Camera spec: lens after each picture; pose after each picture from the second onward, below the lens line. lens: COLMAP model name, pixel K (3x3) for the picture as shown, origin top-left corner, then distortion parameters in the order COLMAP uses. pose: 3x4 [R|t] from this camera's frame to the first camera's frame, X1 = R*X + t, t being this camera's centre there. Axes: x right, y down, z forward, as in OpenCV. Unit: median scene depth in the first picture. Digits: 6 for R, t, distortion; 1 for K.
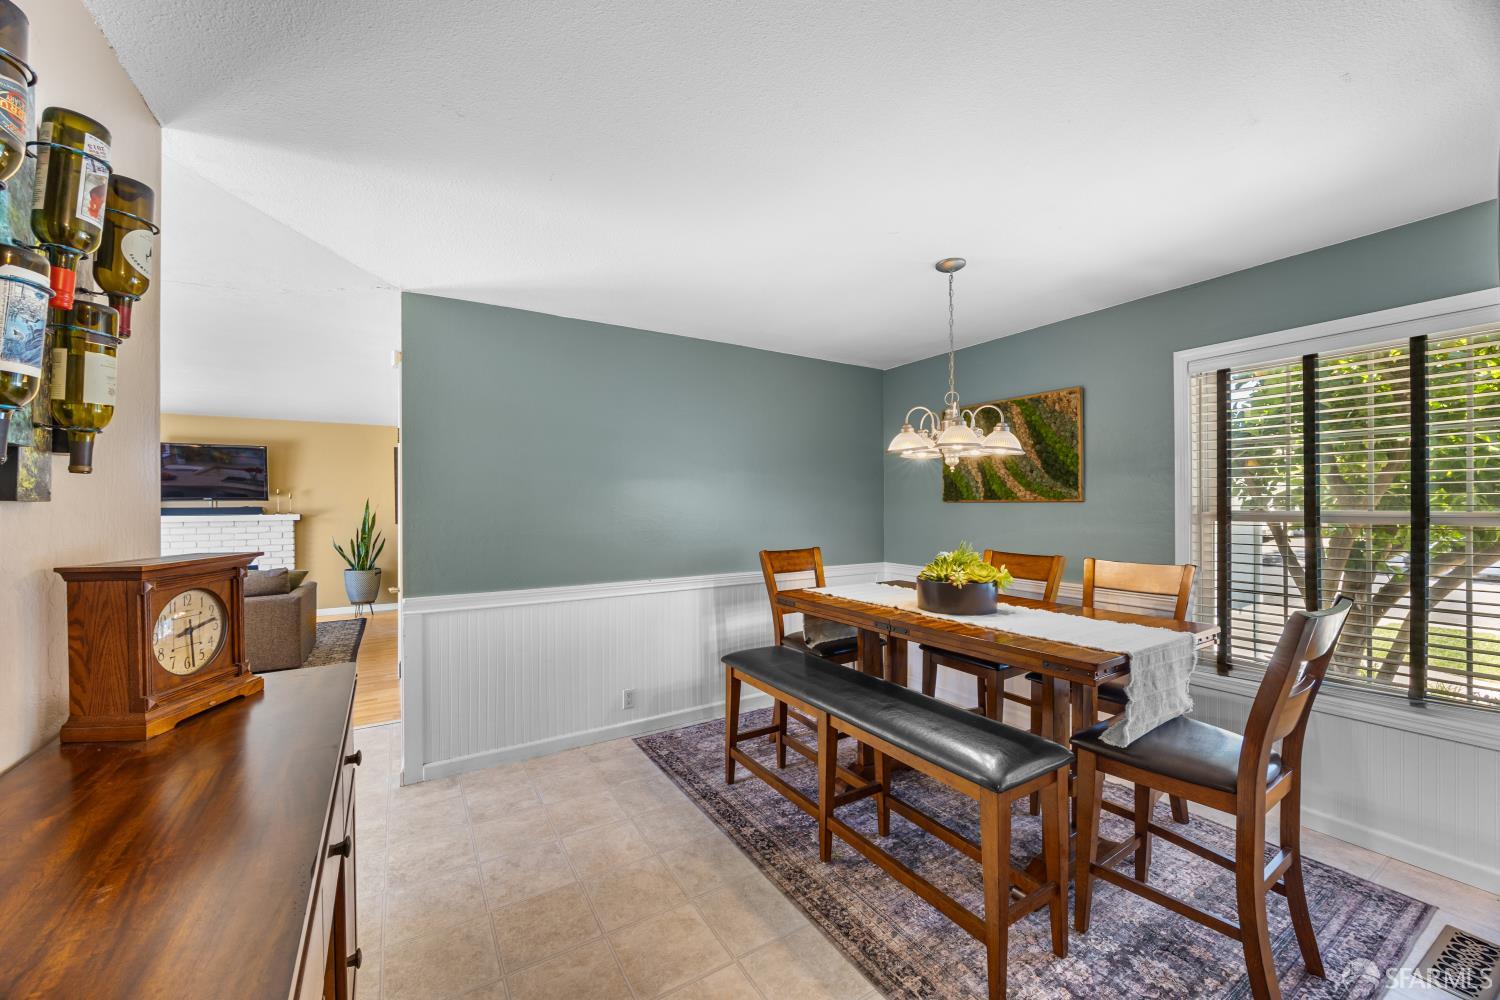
lens RADIAL K [[570.2, 0, 744.5], [0, 570.2, 506.1], [0, 0, 1]] dist [-0.003408, 0.000160]
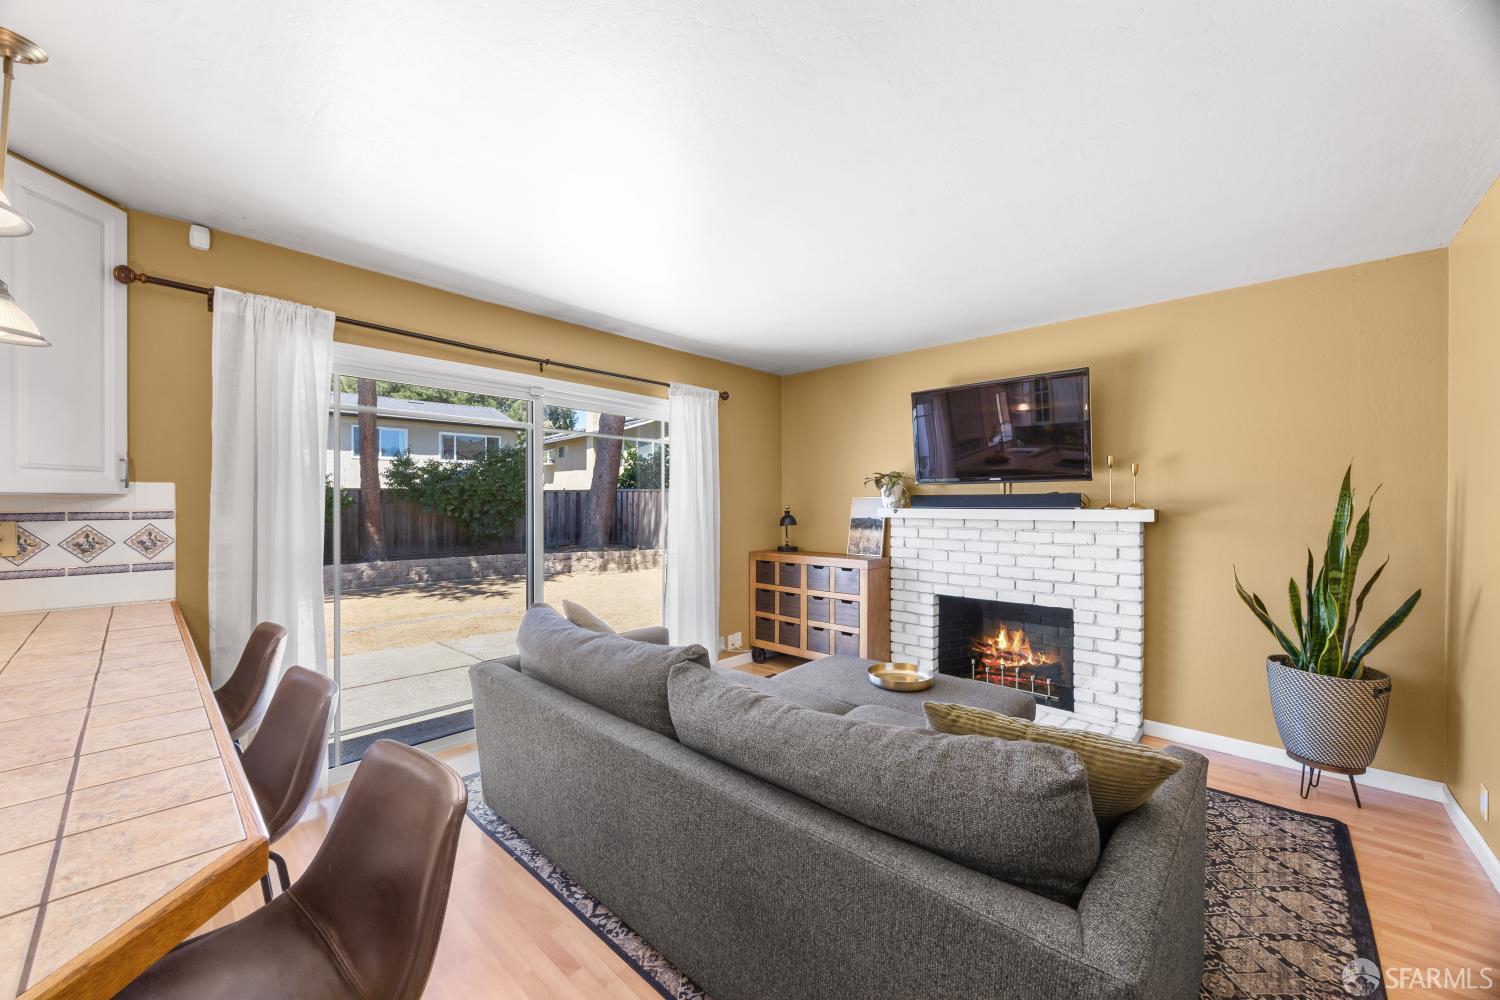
lens RADIAL K [[570.2, 0, 744.5], [0, 570.2, 506.1], [0, 0, 1]] dist [-0.003408, 0.000160]
pose [[0.270773, 0.010202, -0.962589, -1.087914], [-0.003926, 0.999947, 0.009493, 0.021953], [0.962635, 0.001208, 0.270799, 1.410363]]
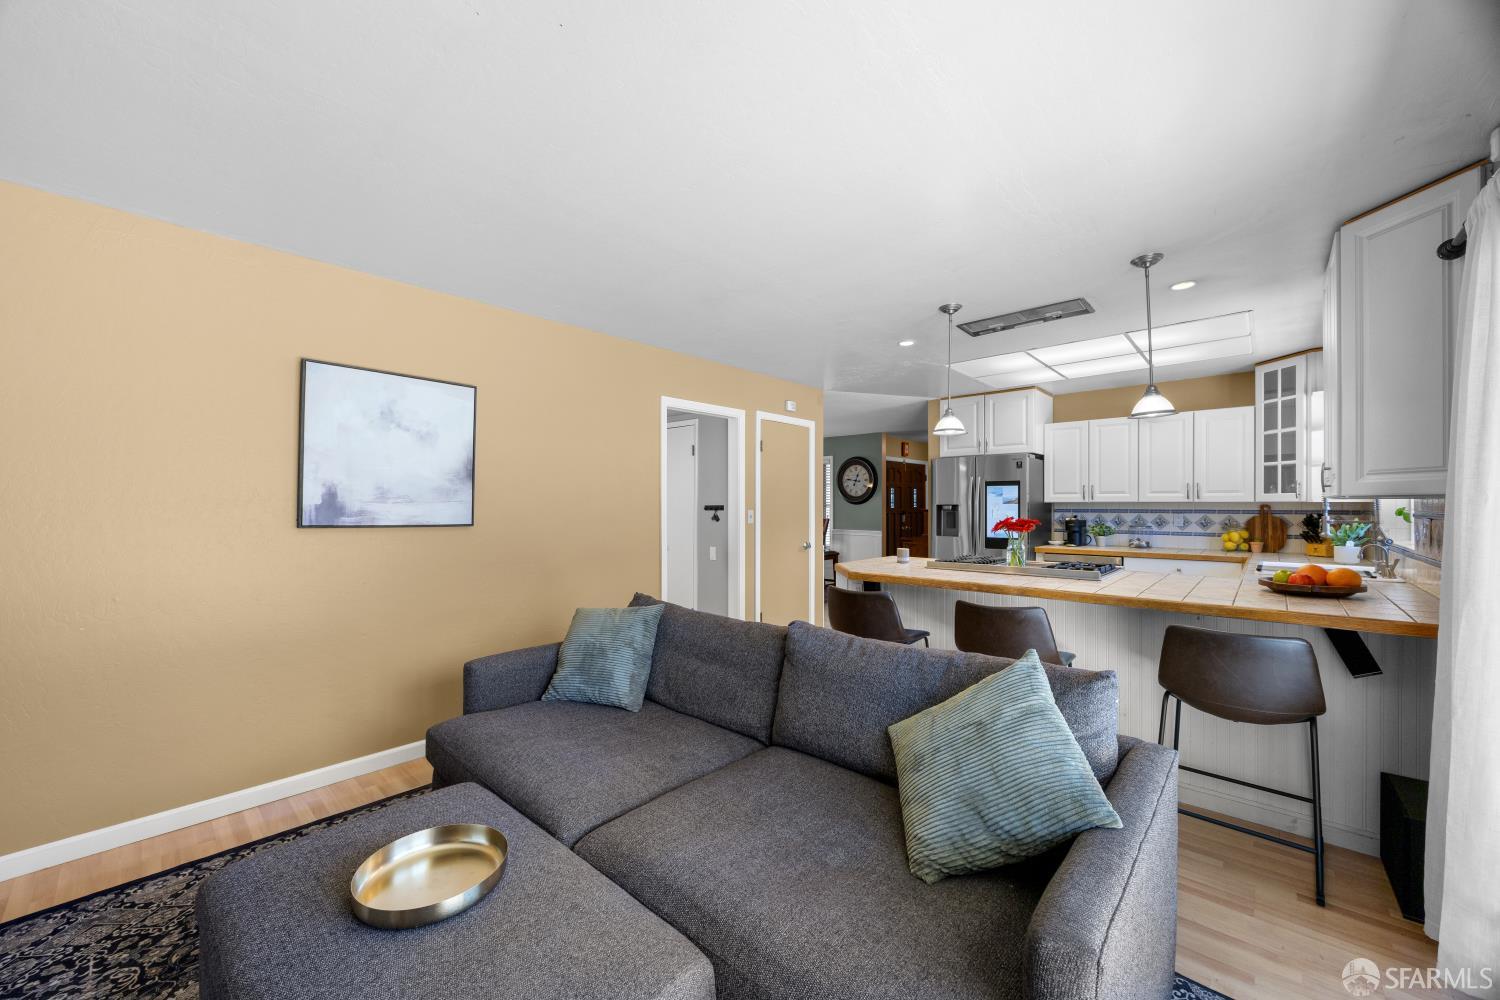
lens RADIAL K [[566.1, 0, 741.7], [0, 566.1, 504.5], [0, 0, 1]] dist [-0.001483, -0.000076]
pose [[-0.268408, 0.005407, 0.963290, -2.444878], [0.003383, 0.999983, -0.004670, 0.028849], [-0.963299, 0.002005, -0.268422, 1.811838]]
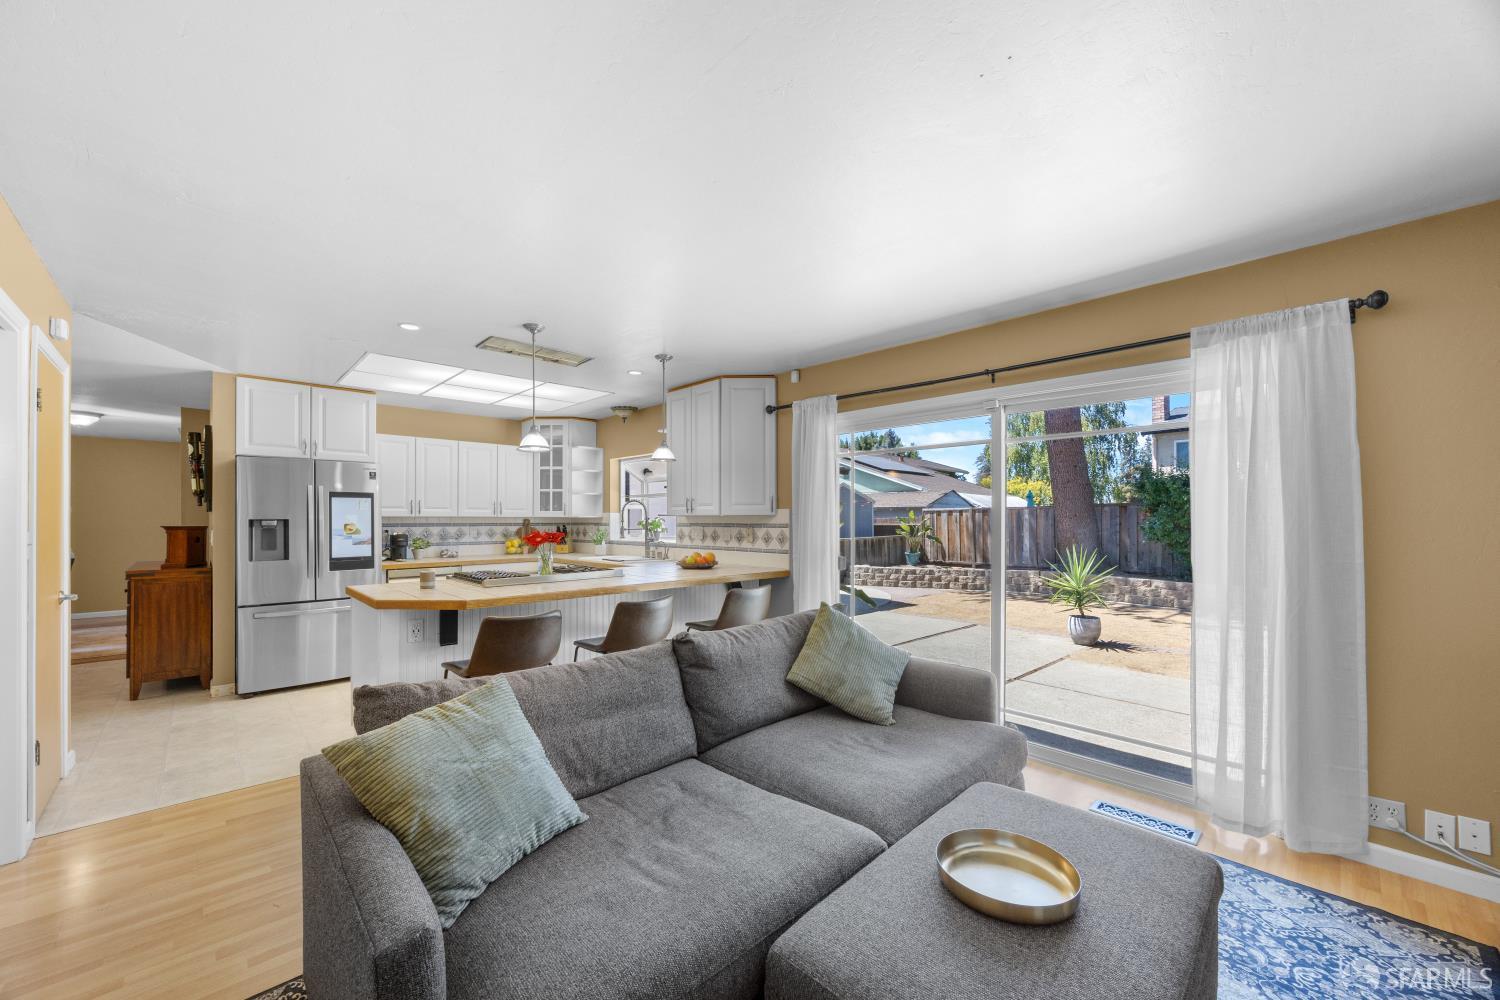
lens RADIAL K [[575.5, 0, 744.8], [0, 575.5, 515.8], [0, 0, 1]] dist [-0.002232, -0.000059]
pose [[-0.977095, 0.003489, -0.212774, -1.629579], [0.003711, 0.999993, -0.000648, 0.018928], [0.212770, -0.001423, -0.977101, 2.353041]]
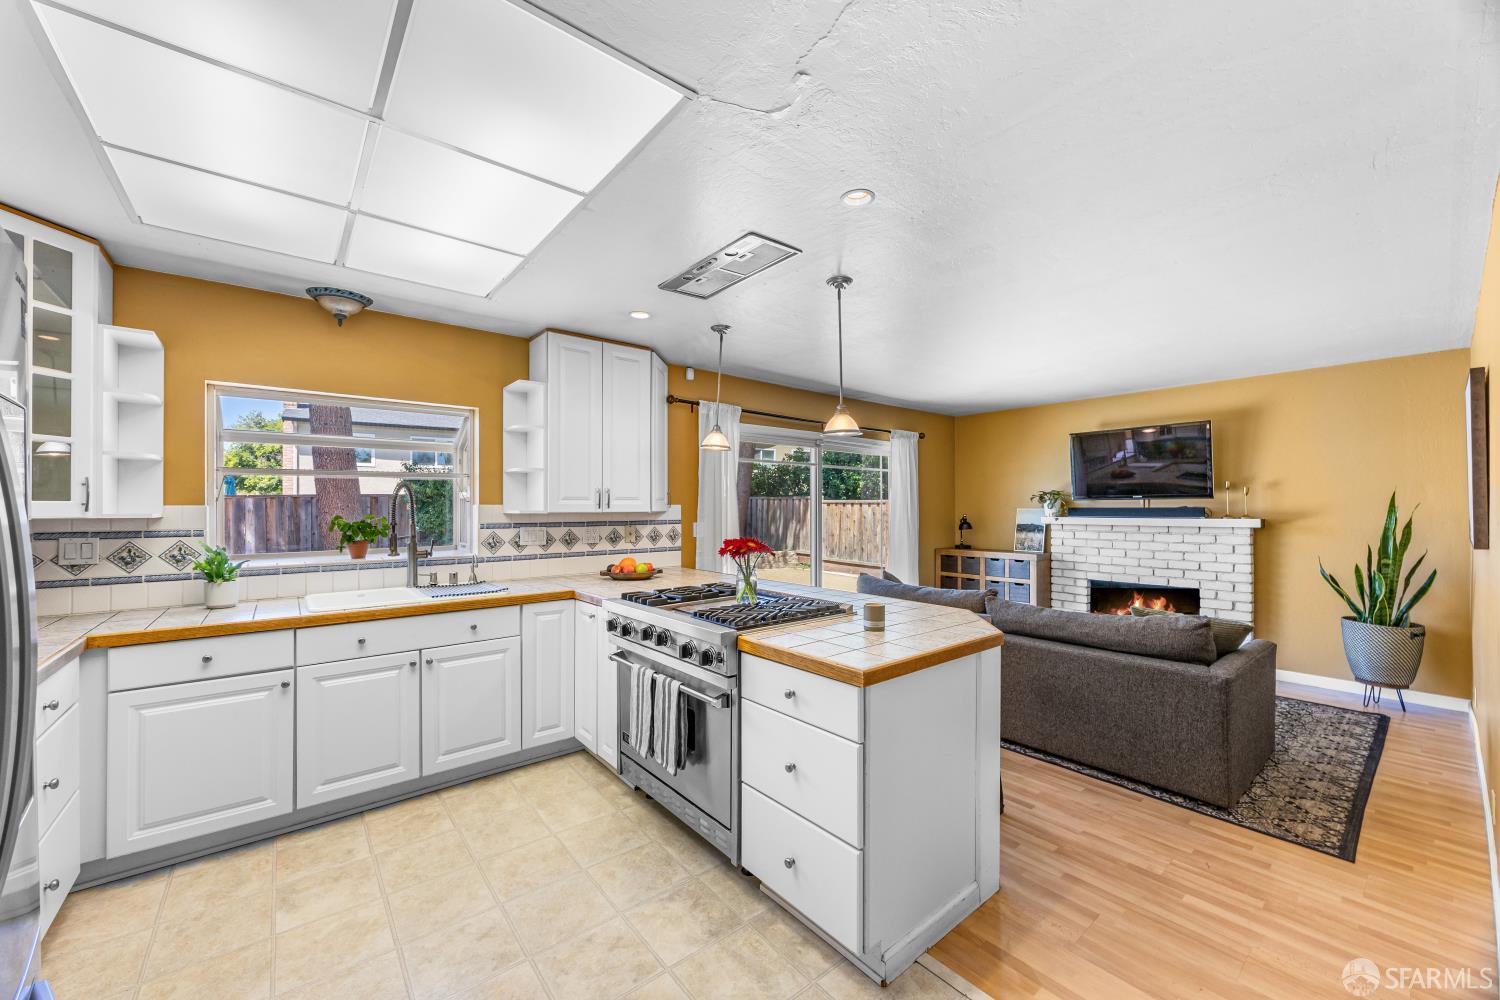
lens RADIAL K [[570.2, 0, 744.5], [0, 570.2, 506.1], [0, 0, 1]] dist [-0.003408, 0.000160]
pose [[0.133086, 0.002131, -0.991102, -0.539540], [-0.002357, 0.999996, 0.001833, 0.000067], [0.991102, 0.002092, 0.133090, 0.818074]]
